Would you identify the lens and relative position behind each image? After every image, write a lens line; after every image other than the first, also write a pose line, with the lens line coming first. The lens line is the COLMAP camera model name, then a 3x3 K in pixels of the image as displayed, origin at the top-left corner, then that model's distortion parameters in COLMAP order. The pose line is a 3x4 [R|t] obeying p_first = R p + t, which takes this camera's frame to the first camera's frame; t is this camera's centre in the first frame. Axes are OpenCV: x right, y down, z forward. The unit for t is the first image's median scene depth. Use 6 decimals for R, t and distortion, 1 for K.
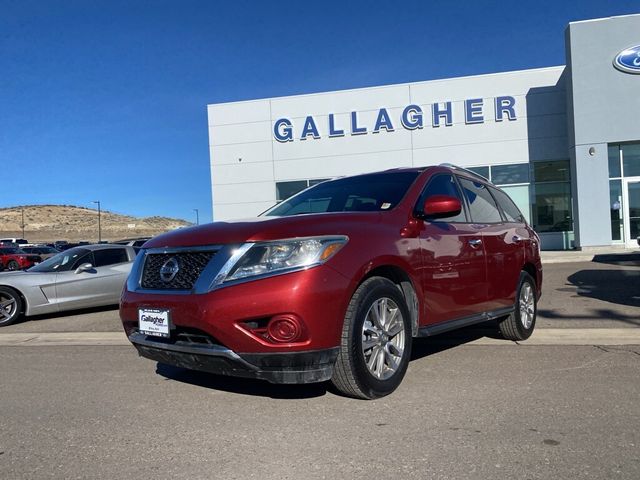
lens RADIAL K [[440.8, 0, 320.0], [0, 440.8, 240.0], [0, 0, 1]] dist [0.003834, -0.000757]
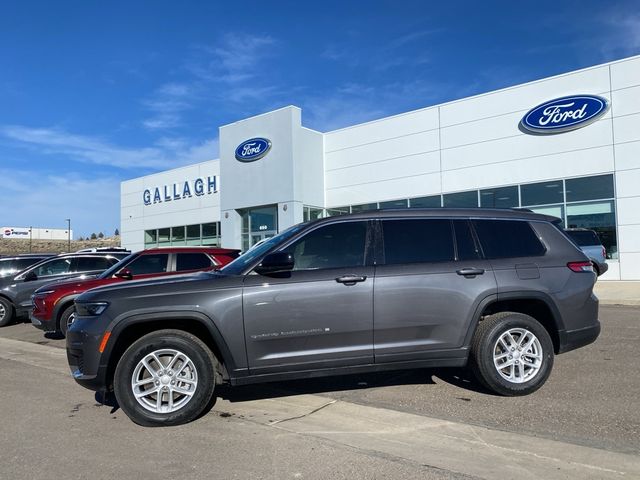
lens RADIAL K [[496.0, 0, 320.0], [0, 496.0, 240.0], [0, 0, 1]] dist [0.007702, -0.004714]
pose [[0.876836, 0.003546, -0.480776, 1.299329], [-0.015218, 0.999676, -0.020381, -0.073874], [0.480548, 0.025187, 0.876607, -0.228134]]
